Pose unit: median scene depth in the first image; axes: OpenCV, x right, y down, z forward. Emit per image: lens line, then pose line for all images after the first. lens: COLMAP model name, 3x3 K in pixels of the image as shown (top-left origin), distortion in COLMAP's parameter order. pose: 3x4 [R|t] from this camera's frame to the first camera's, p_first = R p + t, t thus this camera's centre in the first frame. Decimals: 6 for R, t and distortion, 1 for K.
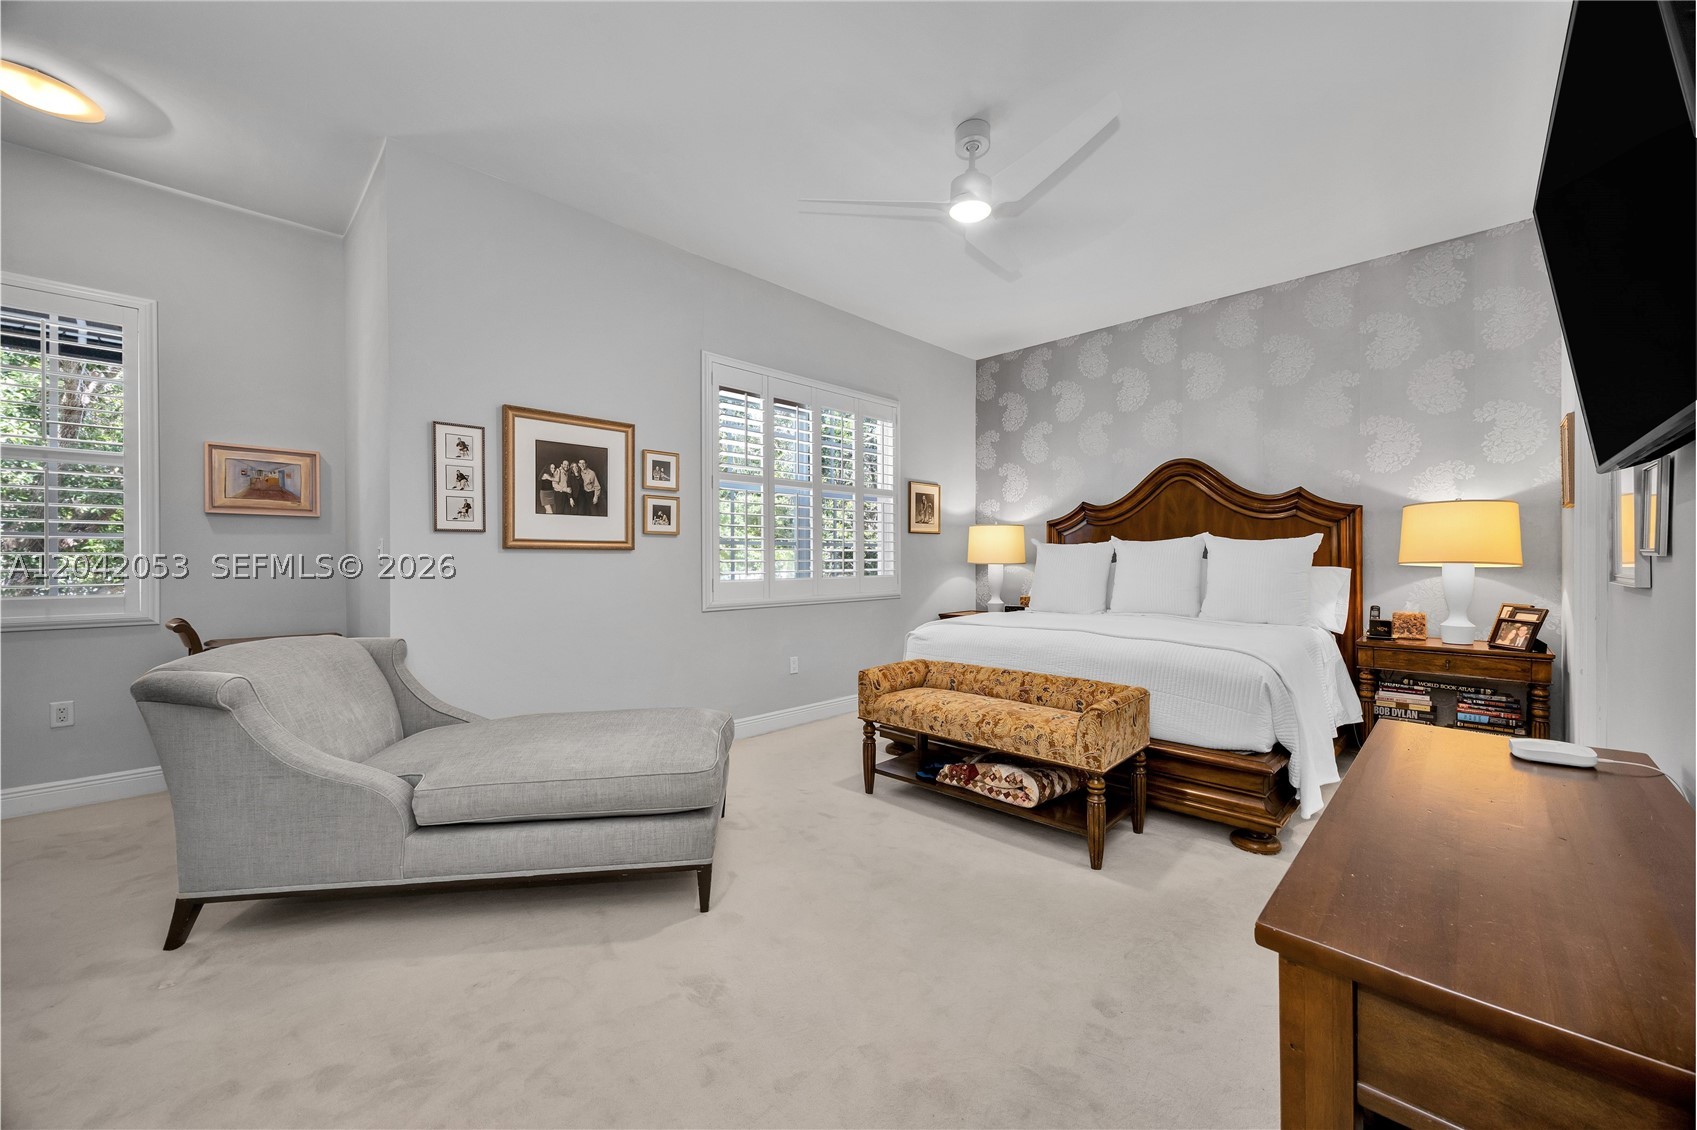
lens RADIAL K [[639.9, 0, 841.2], [0, 639.9, 560.6], [0, 0, 1]] dist [0.000275, 0.000000]
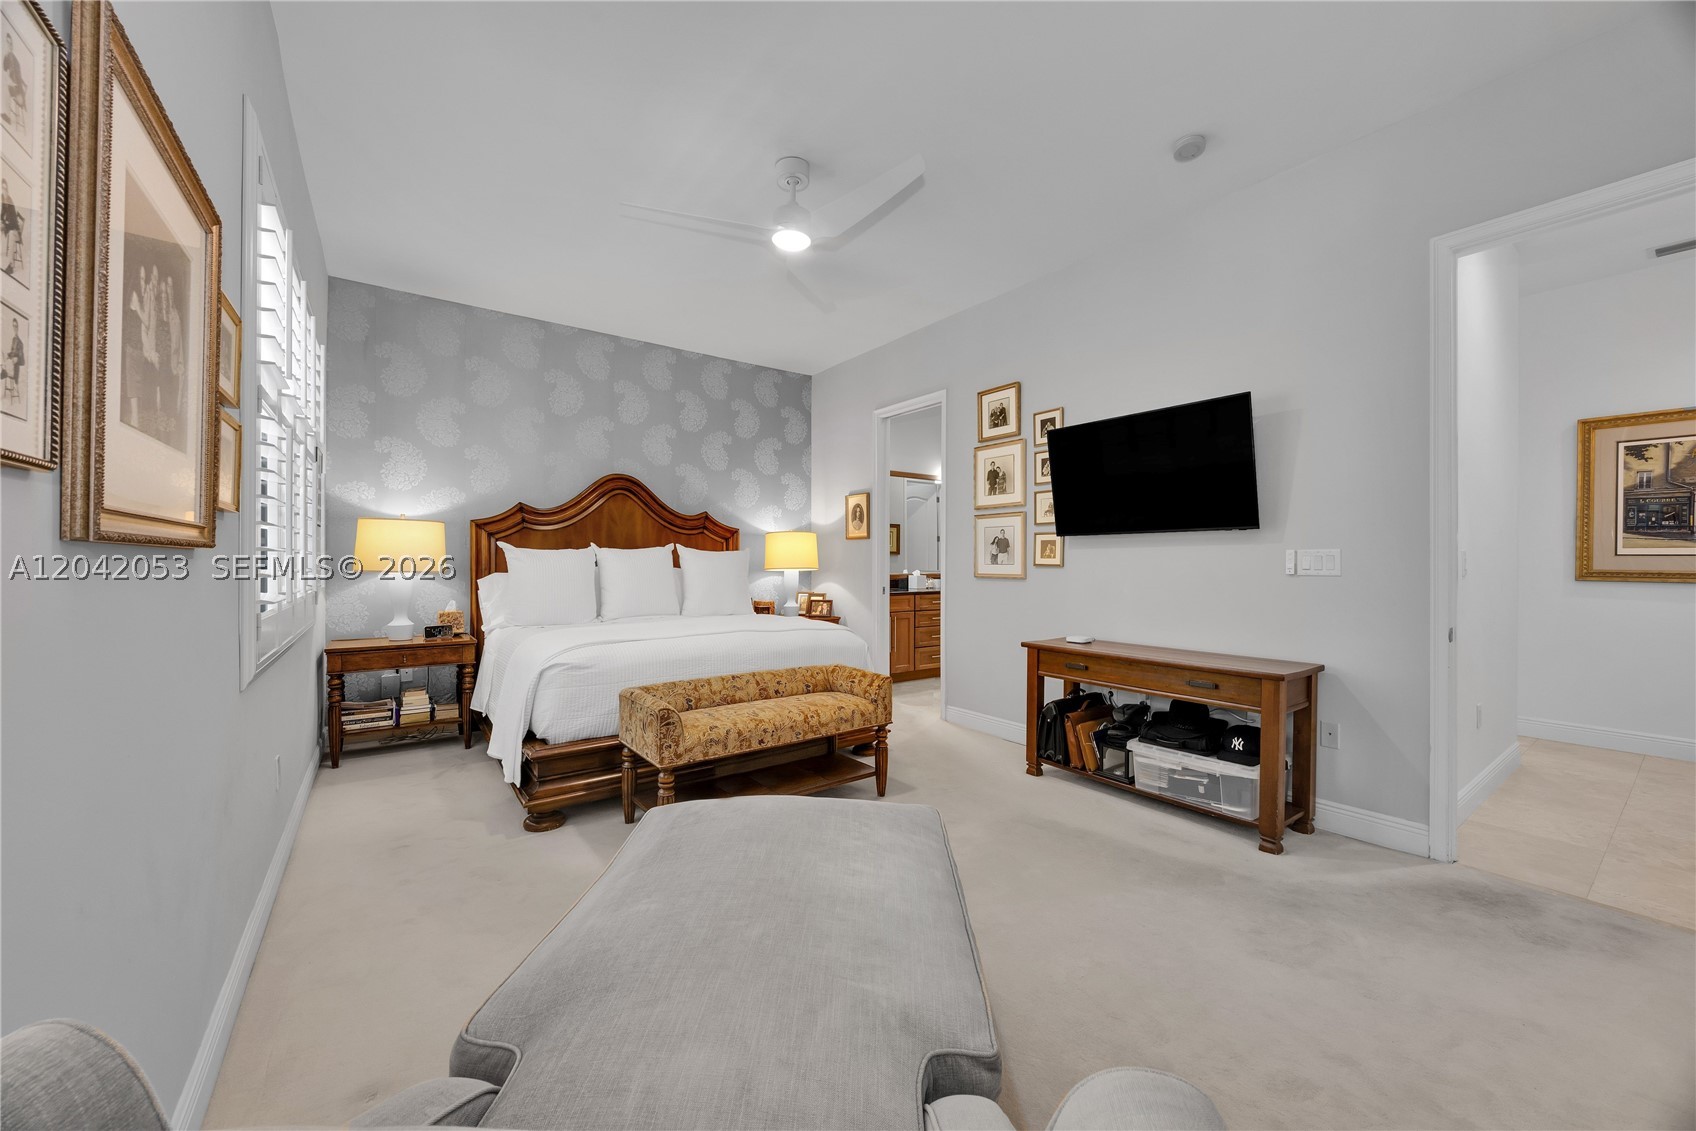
lens RADIAL K [[641.0, 0, 848.0], [0, 641.0, 565.5], [0, 0, 1]] dist [-0.000439, -0.000036]
pose [[0.161616, -0.004004, 0.986846, -0.583421], [-0.003391, 0.999984, 0.004612, -0.010133], [-0.986848, -0.004092, 0.161599, 0.514324]]
